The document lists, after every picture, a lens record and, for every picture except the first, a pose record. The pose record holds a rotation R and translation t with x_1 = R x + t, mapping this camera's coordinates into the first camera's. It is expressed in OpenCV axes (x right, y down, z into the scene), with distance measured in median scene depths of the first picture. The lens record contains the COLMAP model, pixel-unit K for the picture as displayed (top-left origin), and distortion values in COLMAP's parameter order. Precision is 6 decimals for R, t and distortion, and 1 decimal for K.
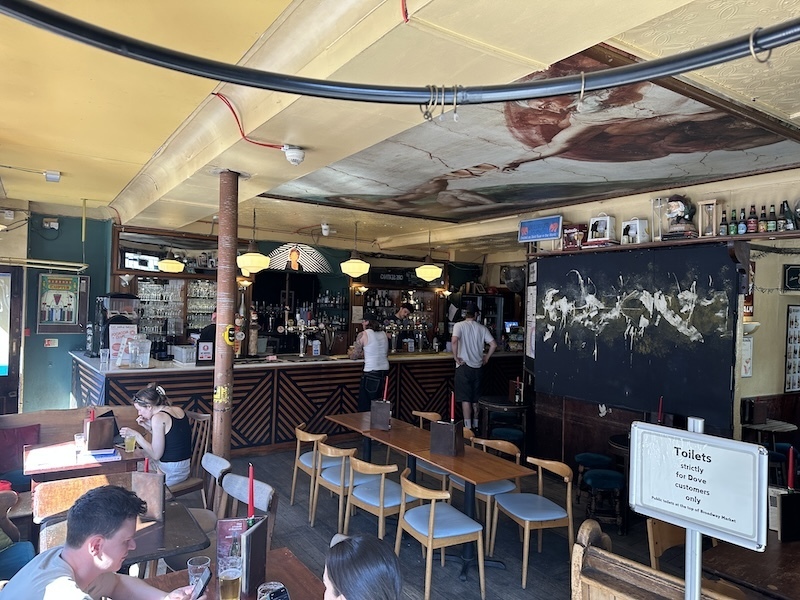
lens RADIAL K [[544.4, 0, 400.5], [0, 544.4, 298.2], [0, 0, 1]] dist [0.010567, -0.001542]
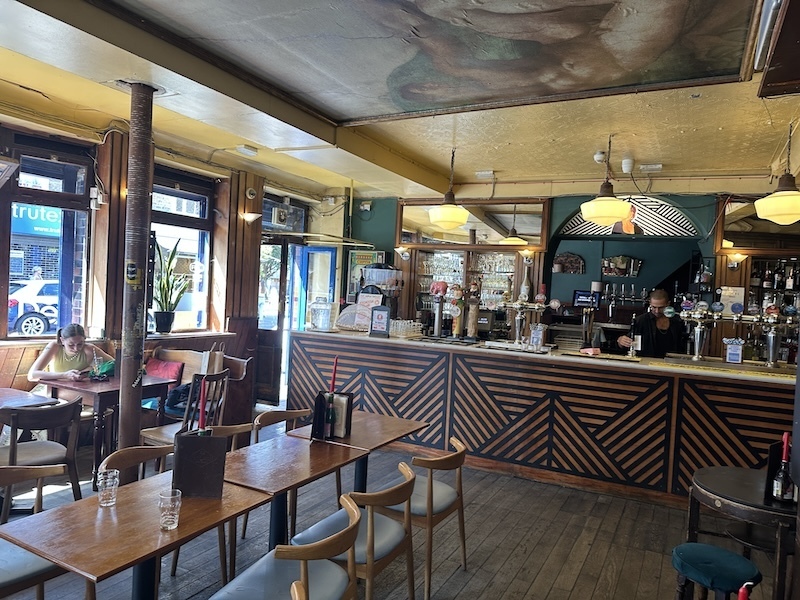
lens RADIAL K [[544.4, 0, 399.2], [0, 544.4, 304.6], [0, 0, 1]] dist [0.010567, -0.001542]
pose [[0.455824, 0.018354, -0.889881, 0.389977], [-0.032010, 0.999479, 0.004218, 0.058908], [0.889494, 0.026562, 0.456174, 0.559047]]
